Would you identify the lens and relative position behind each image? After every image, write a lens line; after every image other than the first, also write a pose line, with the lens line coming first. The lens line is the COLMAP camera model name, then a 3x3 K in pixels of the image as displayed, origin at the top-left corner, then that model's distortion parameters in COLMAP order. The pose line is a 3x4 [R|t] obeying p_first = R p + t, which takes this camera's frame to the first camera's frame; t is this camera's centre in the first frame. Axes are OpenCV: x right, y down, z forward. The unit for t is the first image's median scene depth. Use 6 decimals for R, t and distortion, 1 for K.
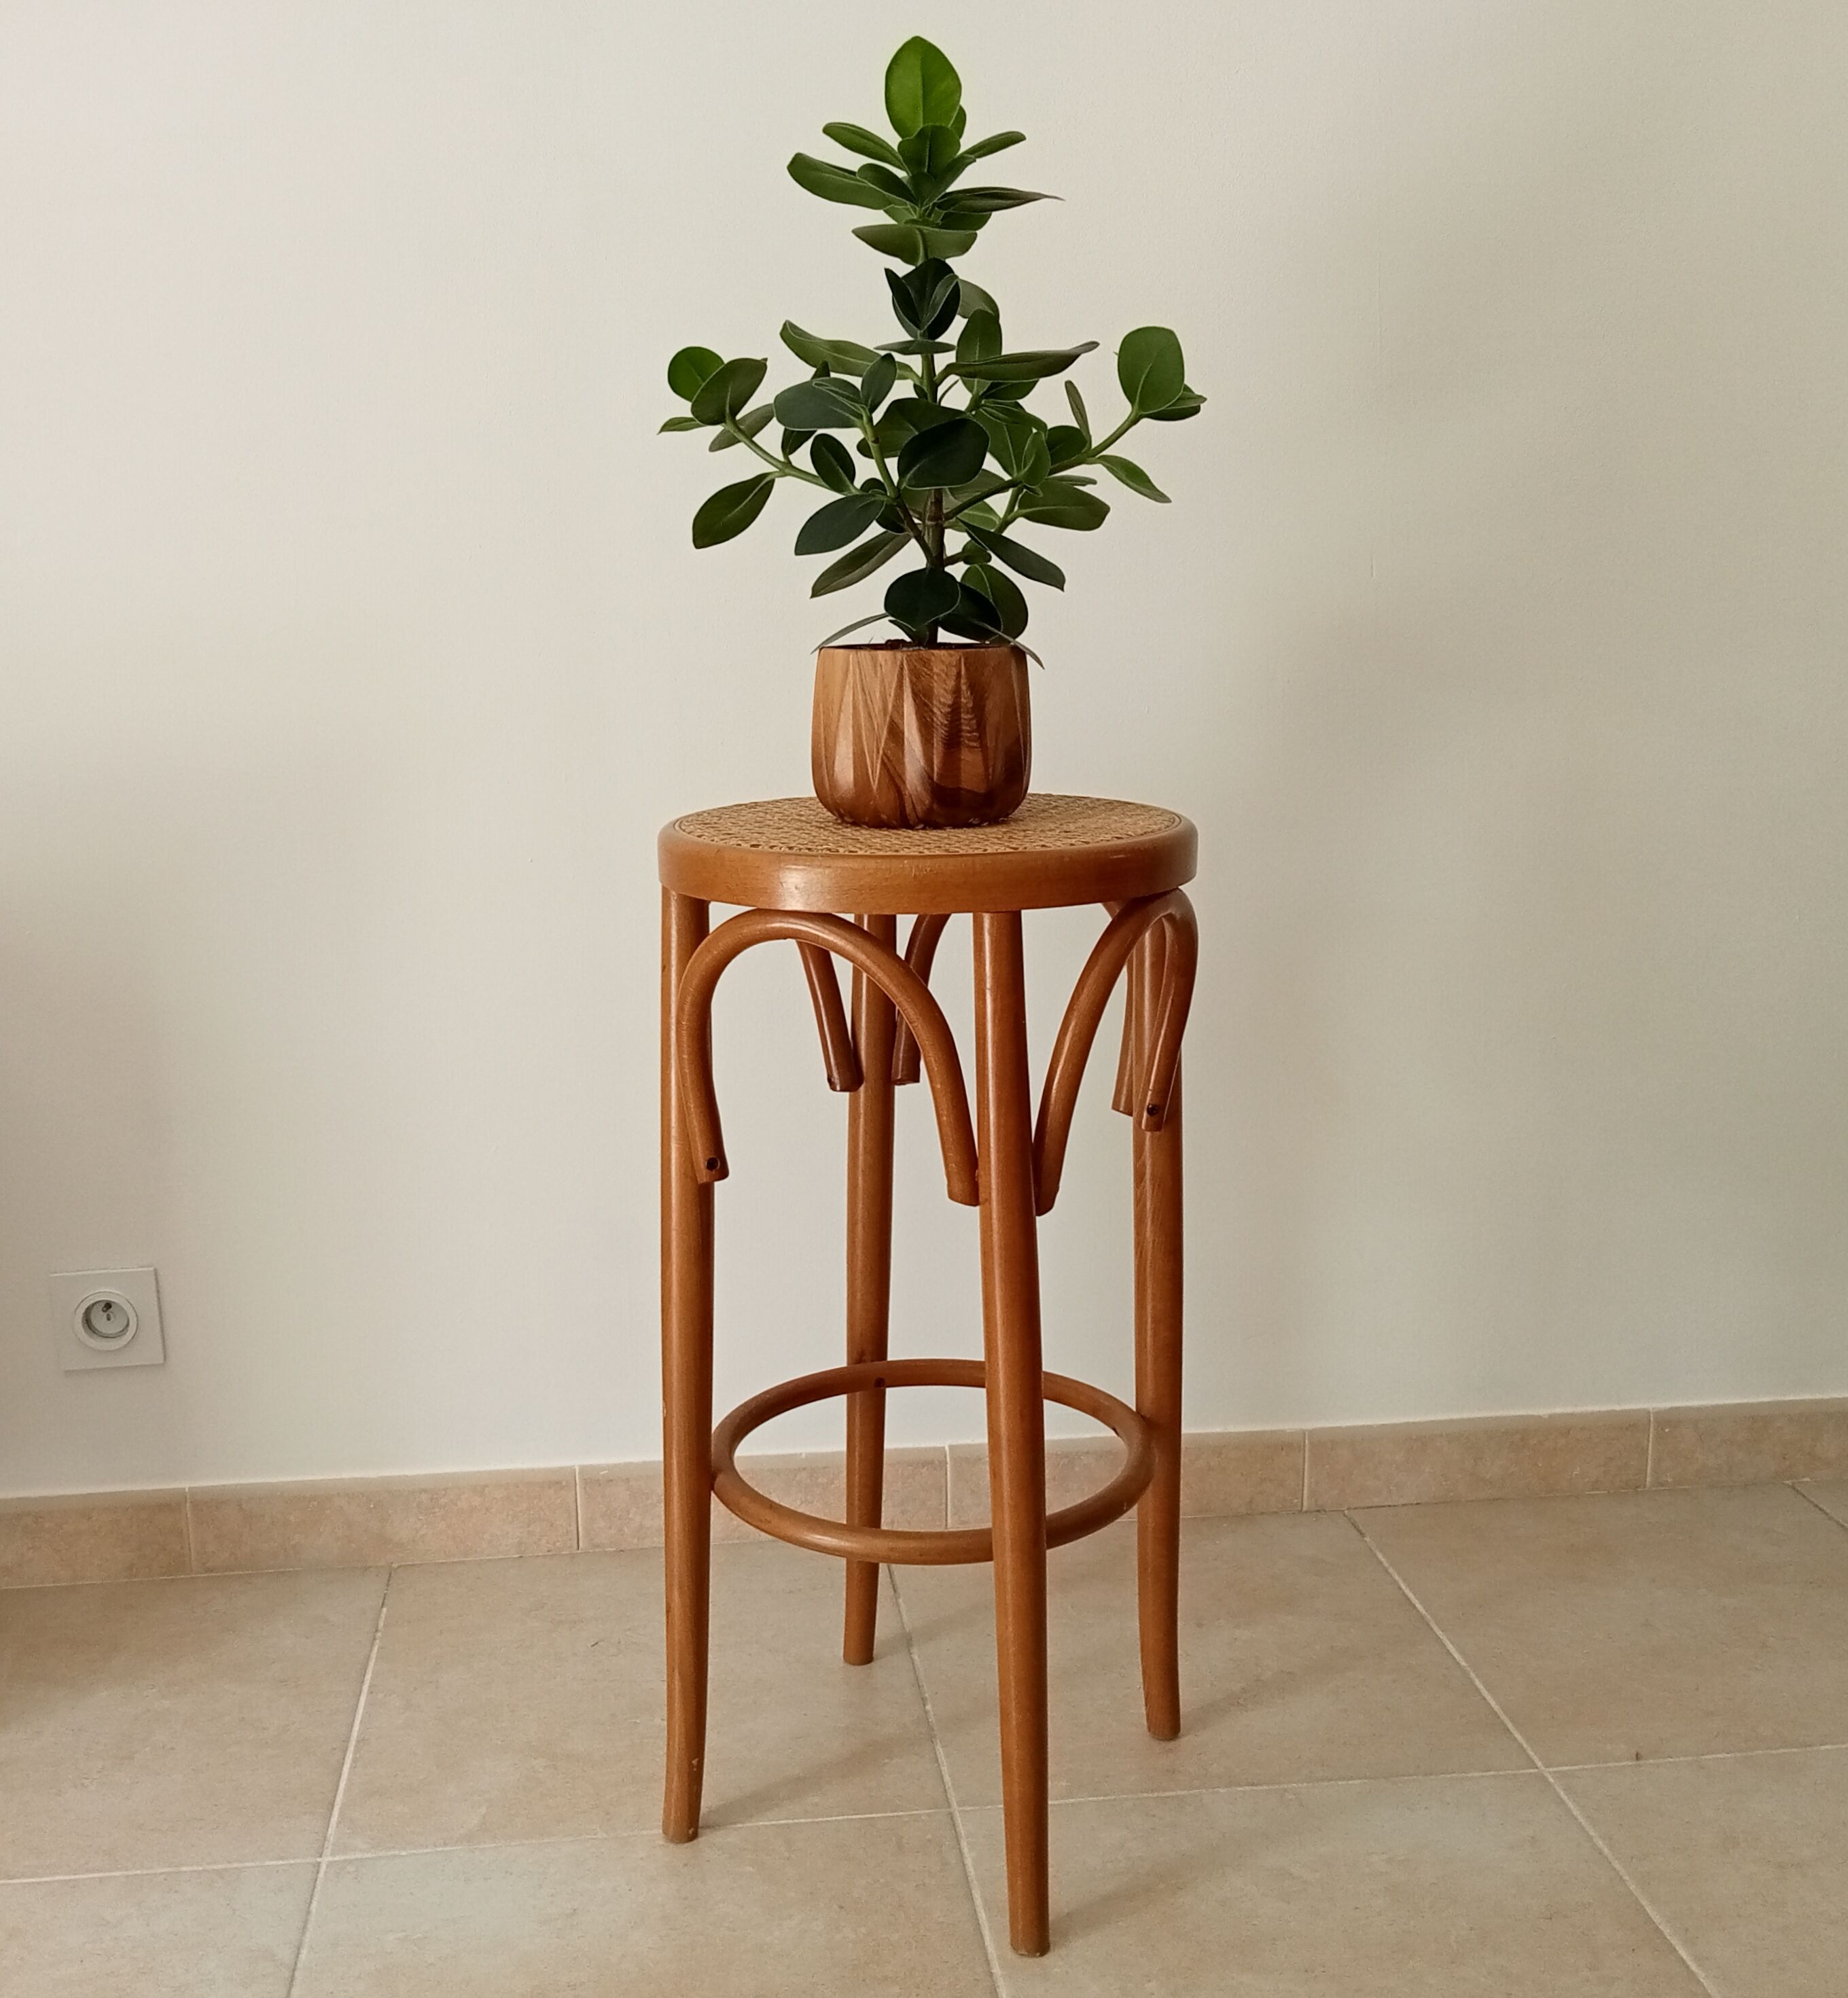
lens RADIAL K [[2028.0, 0, 894.8], [0, 2028.0, 988.3], [0, 0, 1]] dist [0.020905, 0.000000]
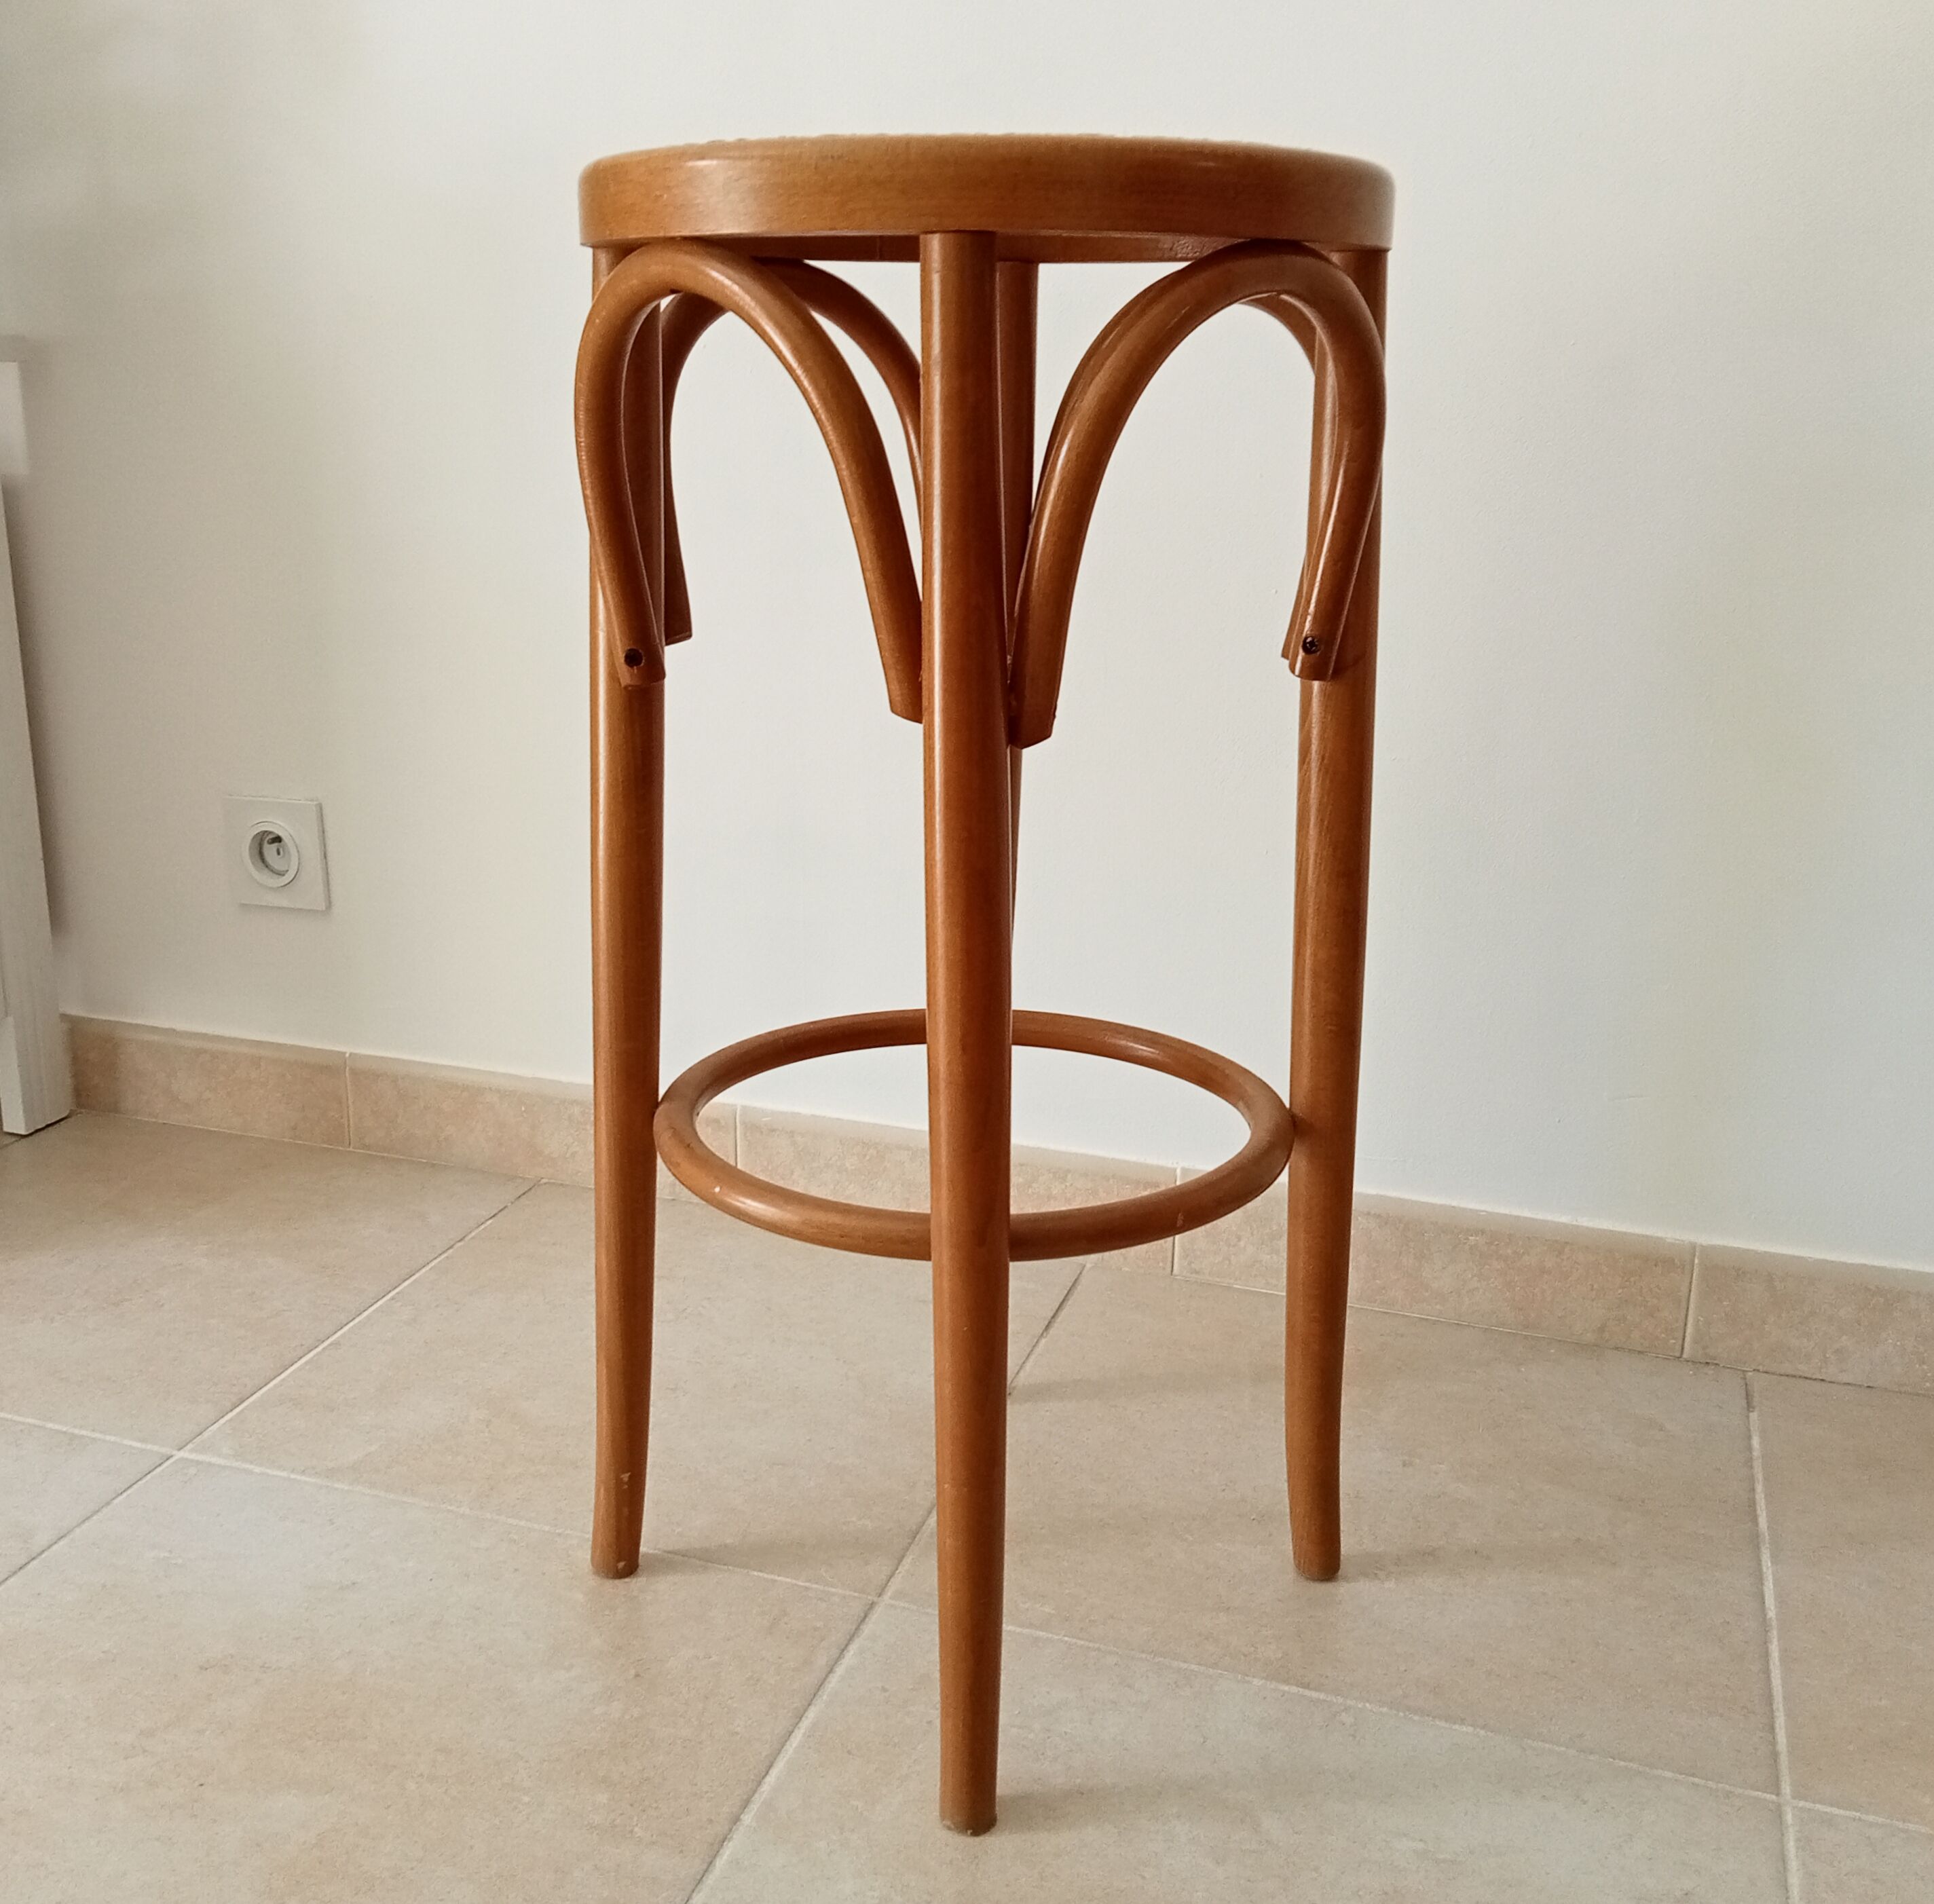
lens RADIAL K [[2048.7, 0, 948.2], [0, 2048.7, 884.0], [0, 0, 1]] dist [0.019313, 0.000000]
pose [[0.902986, 0.124970, -0.411095, 0.304292], [-0.100356, 0.991647, 0.081018, 0.080763], [0.417786, -0.031902, 0.907985, 0.327642]]
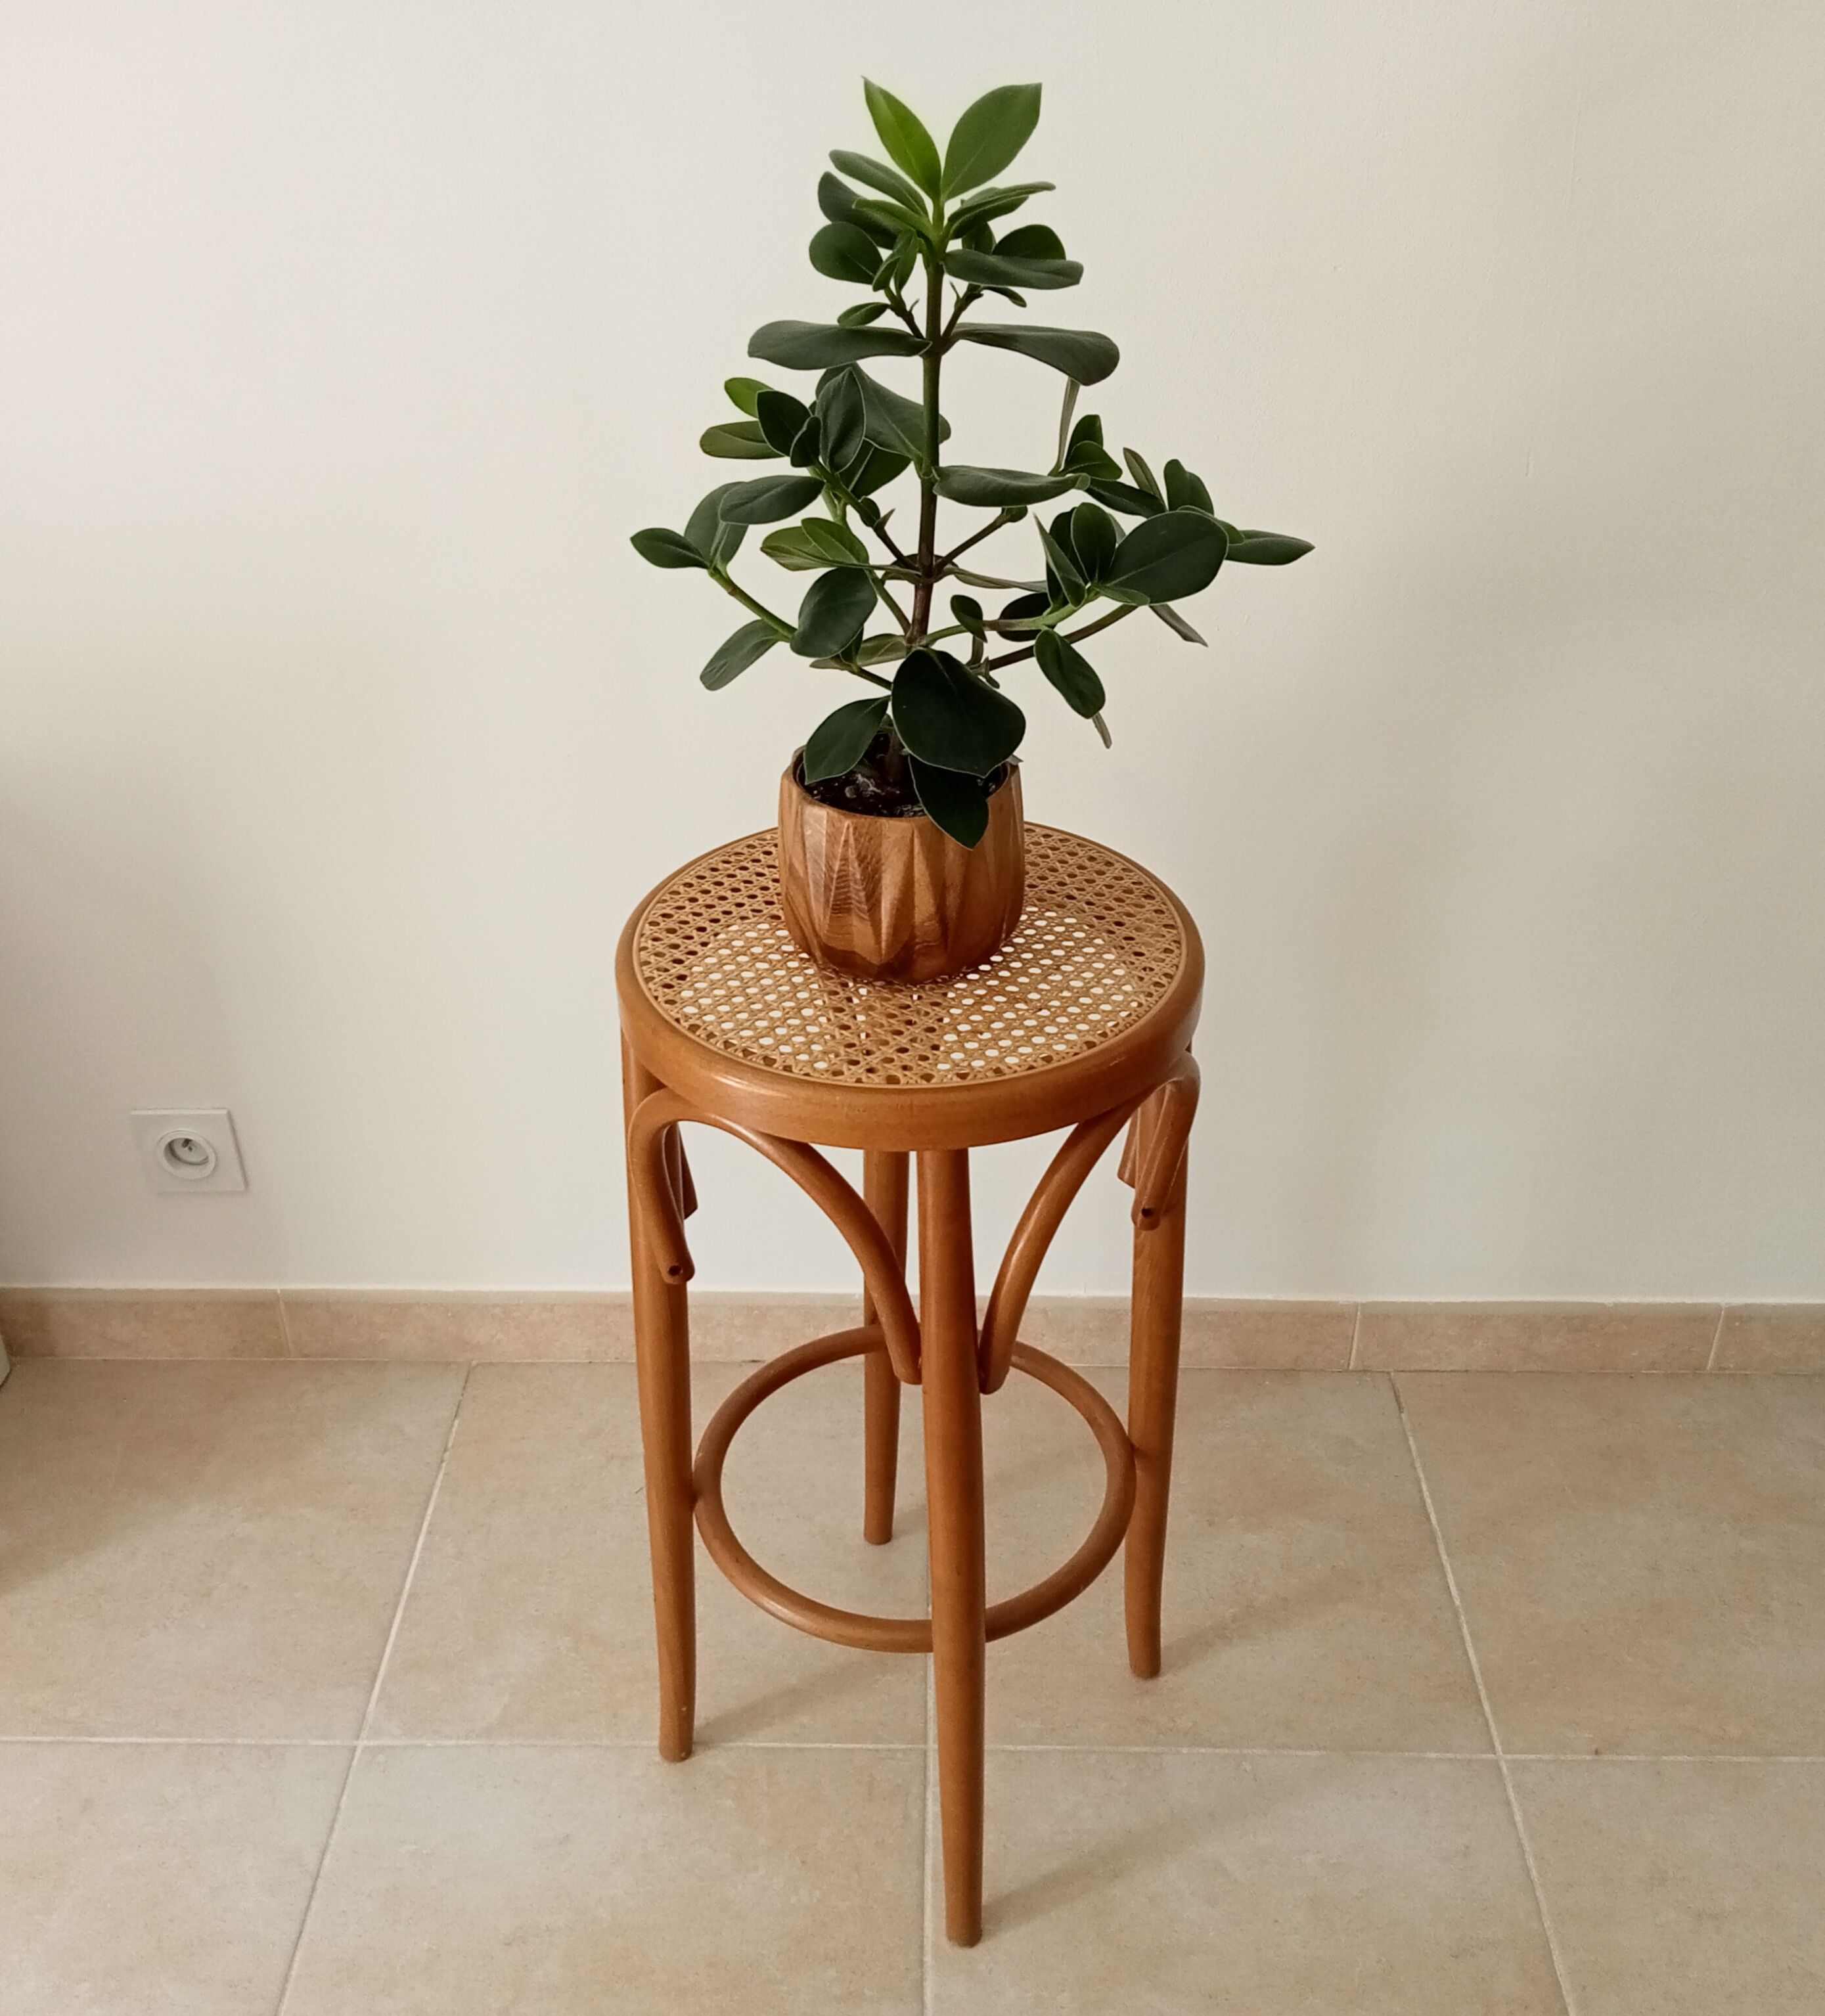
lens RADIAL K [[1970.2, 0, 934.2], [0, 1970.2, 970.6], [0, 0, 1]] dist [0.017684, 0.000000]
pose [[0.991723, 0.075558, -0.103811, 0.103309], [-0.037302, 0.943193, 0.330144, -0.312386], [0.122859, -0.323539, 0.938205, 0.142167]]
